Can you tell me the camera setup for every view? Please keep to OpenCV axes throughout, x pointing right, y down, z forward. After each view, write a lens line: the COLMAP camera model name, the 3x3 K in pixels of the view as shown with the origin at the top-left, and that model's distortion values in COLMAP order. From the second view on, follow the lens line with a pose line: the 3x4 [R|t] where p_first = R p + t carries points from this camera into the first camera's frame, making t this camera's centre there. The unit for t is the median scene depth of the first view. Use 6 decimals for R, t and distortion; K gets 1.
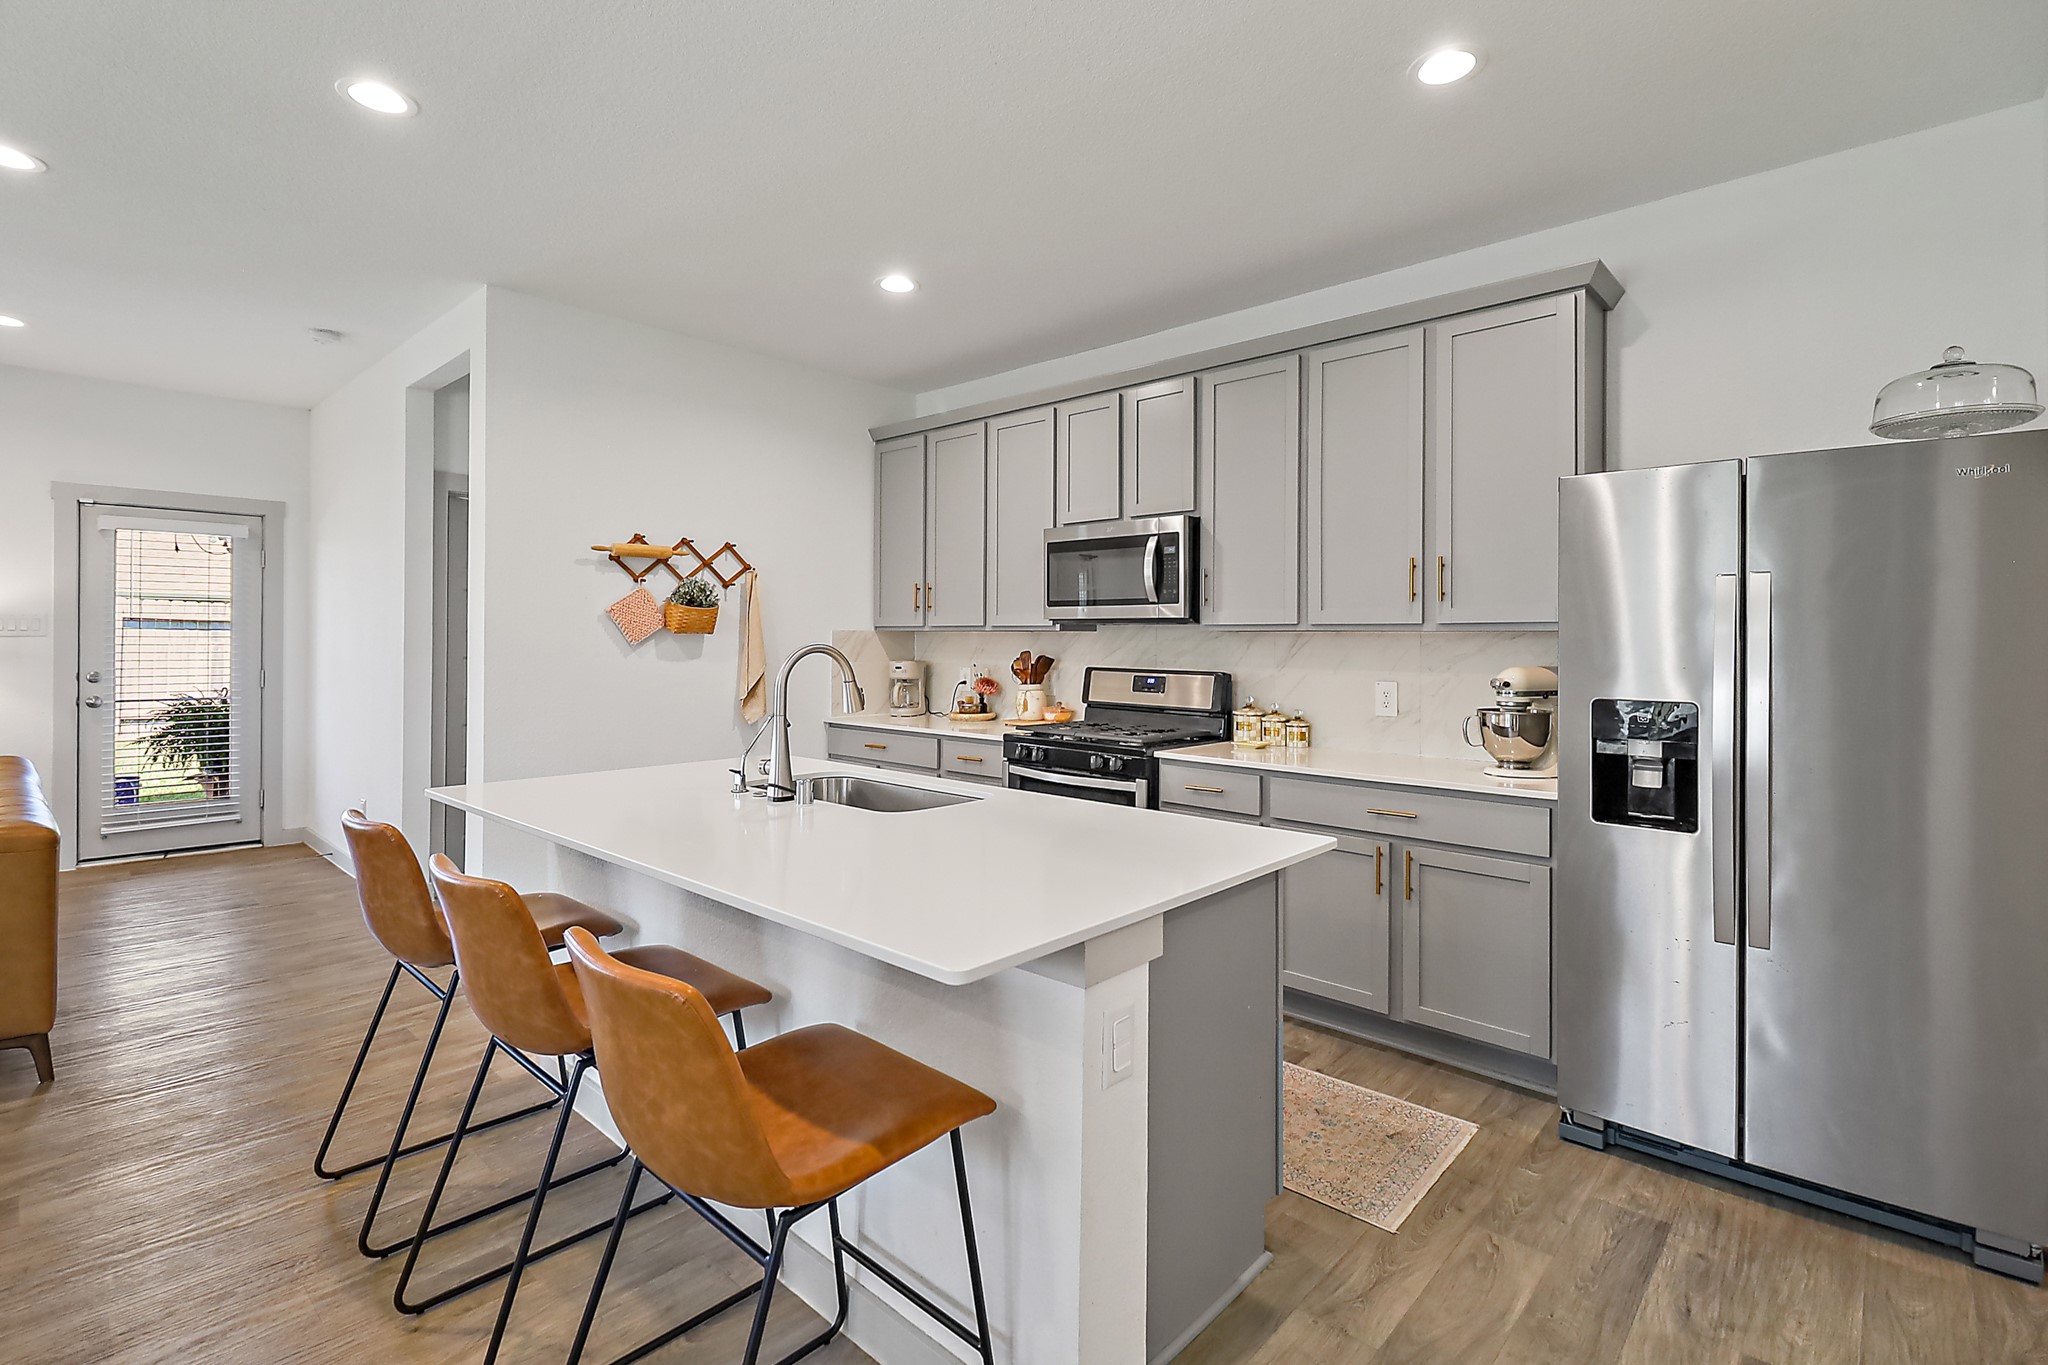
lens RADIAL K [[936.2, 0, 1024.8], [0, 936.2, 643.8], [0, 0, 1]] dist [-0.000782, -0.000131]
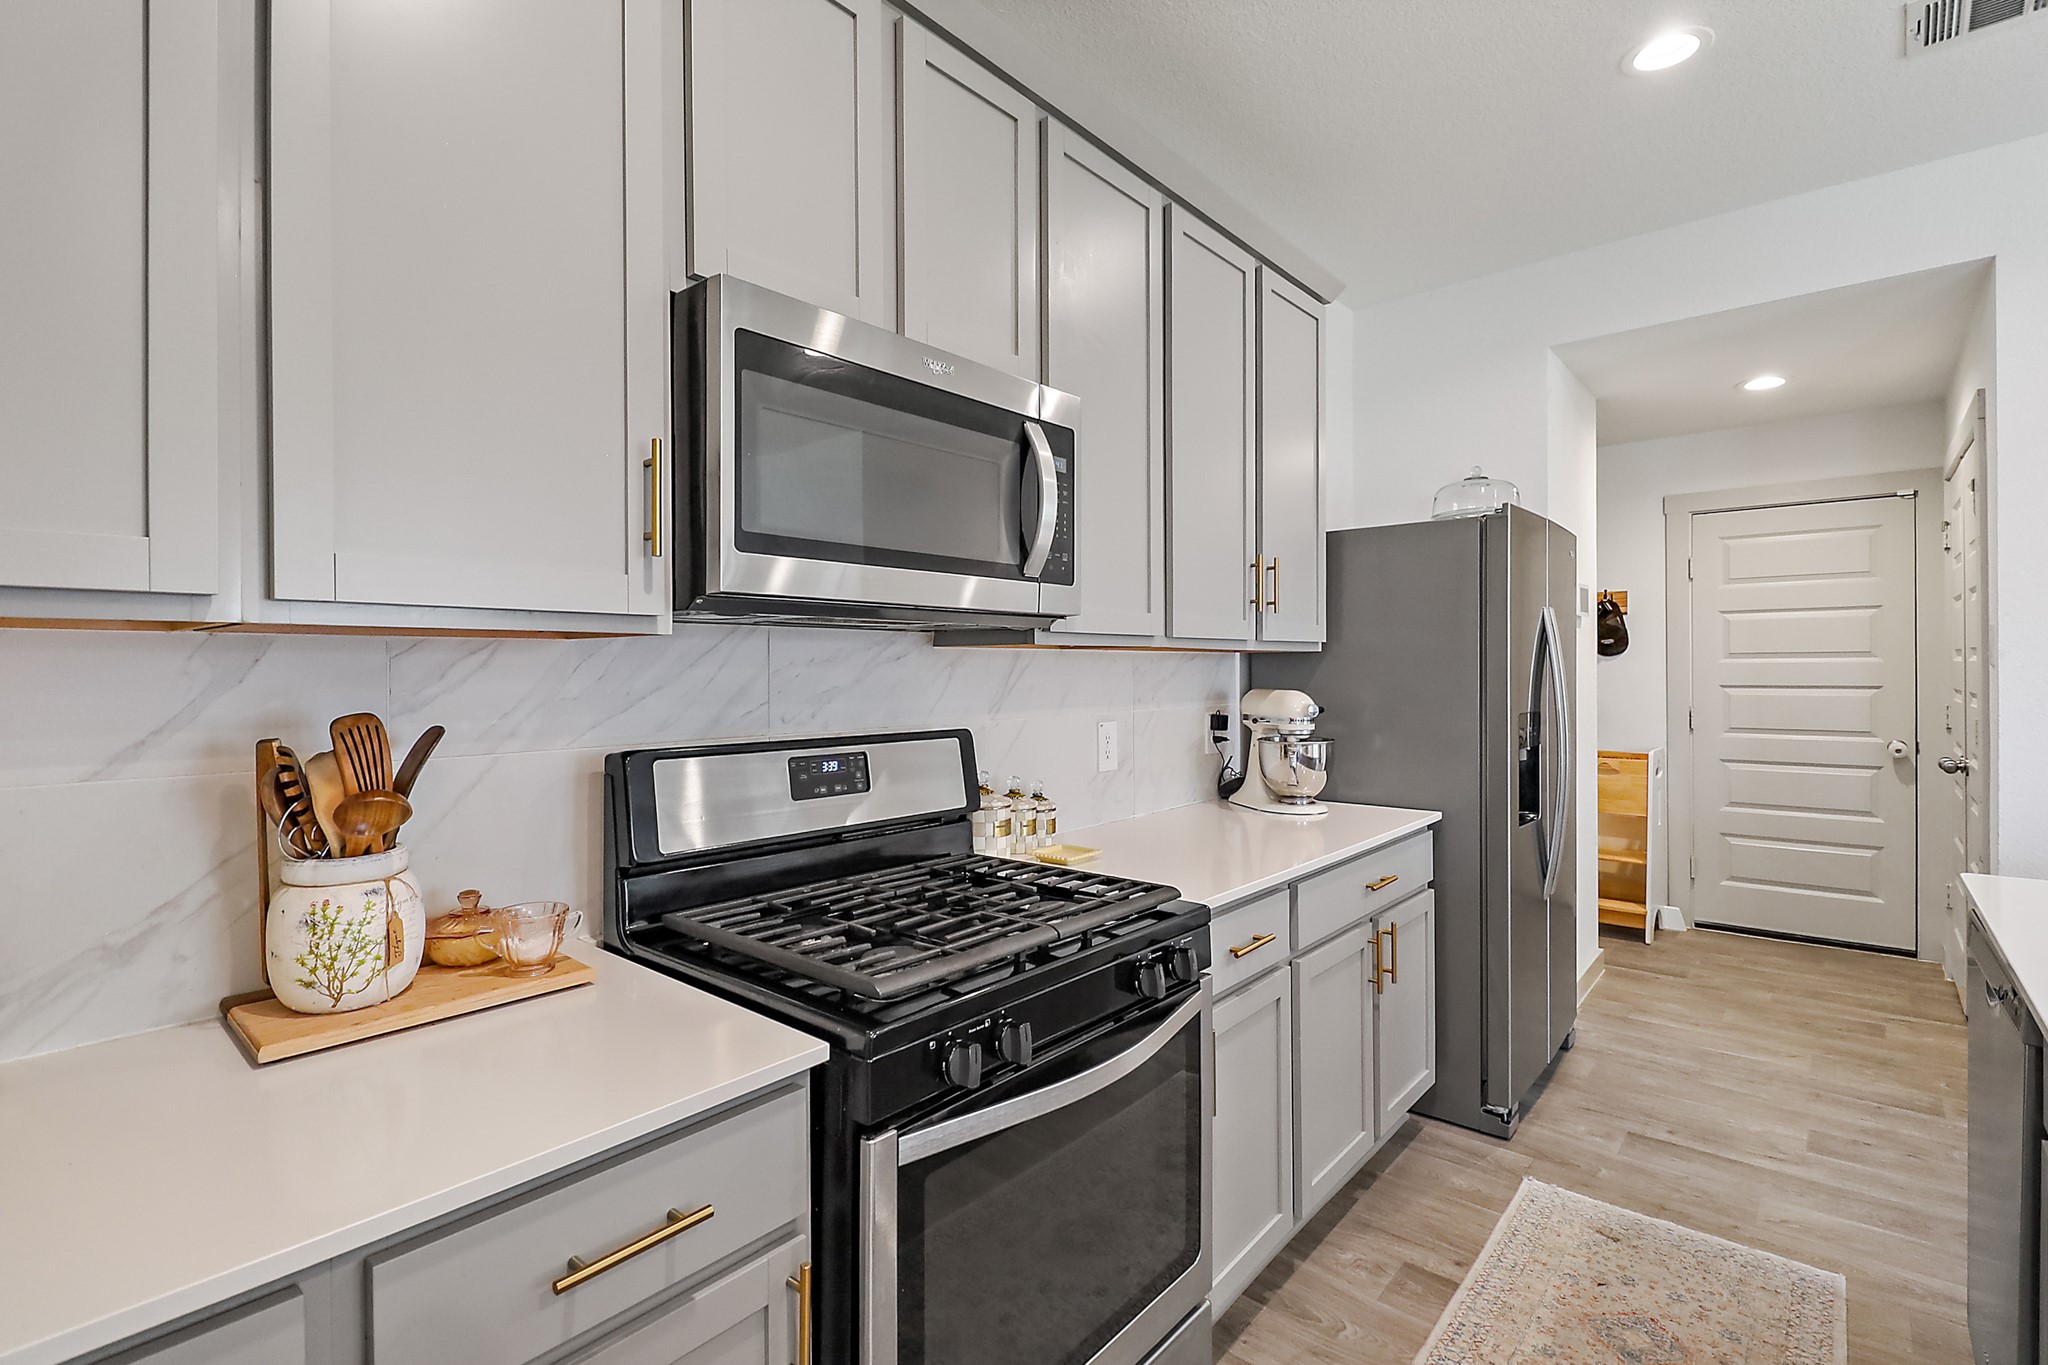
lens RADIAL K [[957.0, 0, 1020.6], [0, 957.0, 658.8], [0, 0, 1]] dist [-0.001628, -0.000595]
pose [[-0.036527, -0.002255, 0.999330, -0.273494], [0.006794, 0.999974, 0.002505, -0.006788], [-0.999310, 0.006881, -0.036510, 0.926497]]
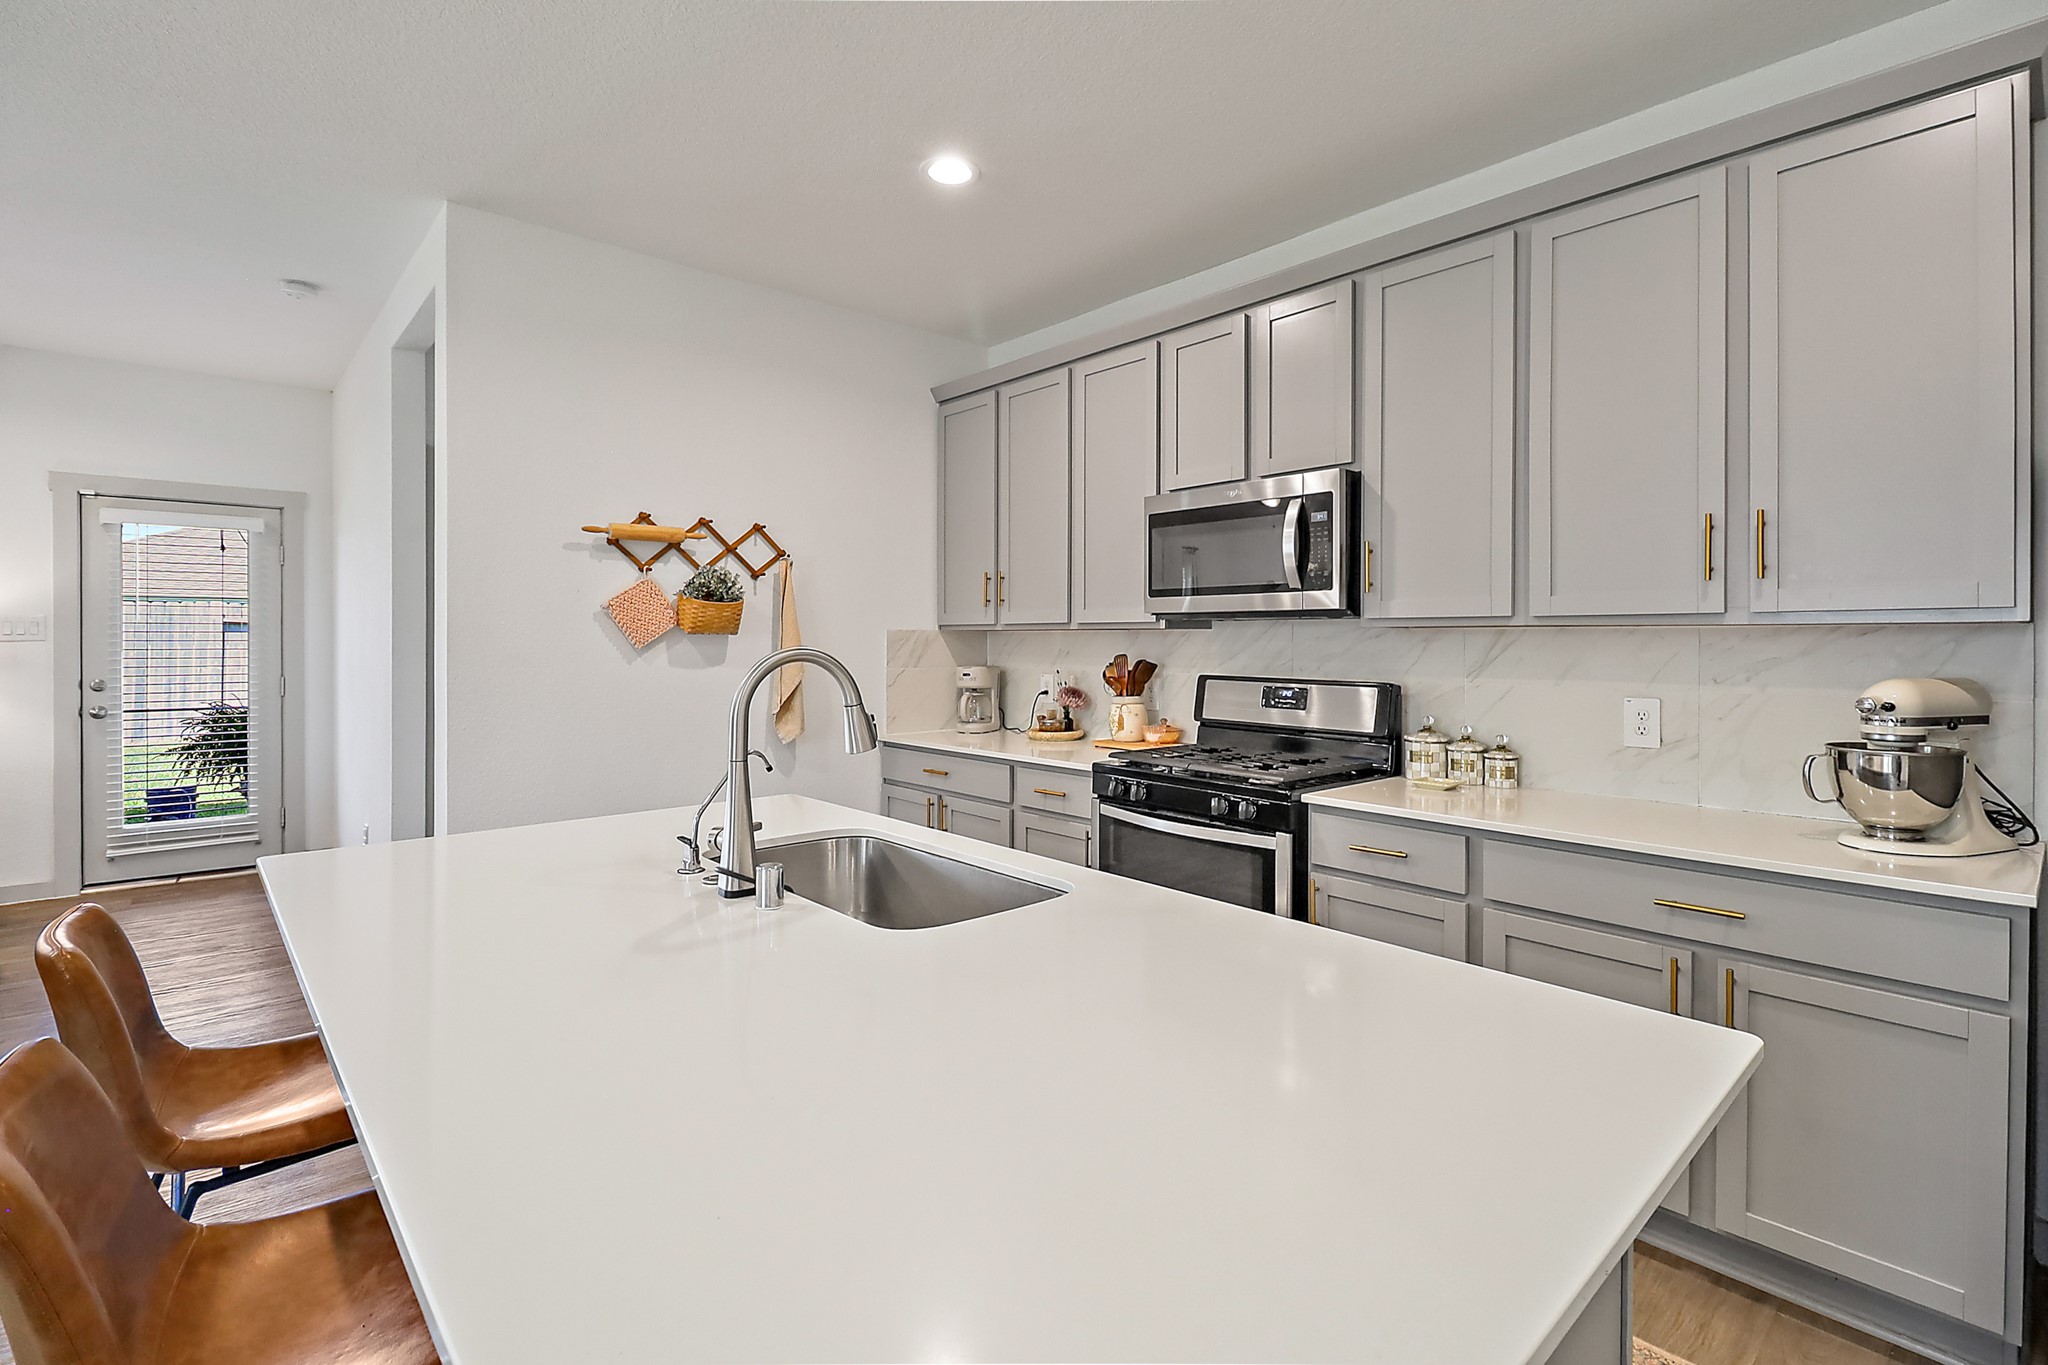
lens RADIAL K [[933.3, 0, 1025.7], [0, 933.3, 651.5], [0, 0, 1]] dist [0.001904, -0.000003]
pose [[0.995215, -0.002861, -0.097671, -0.002313], [0.003525, 0.999972, 0.006635, -0.000351], [0.097650, -0.006947, 0.995197, 0.222411]]
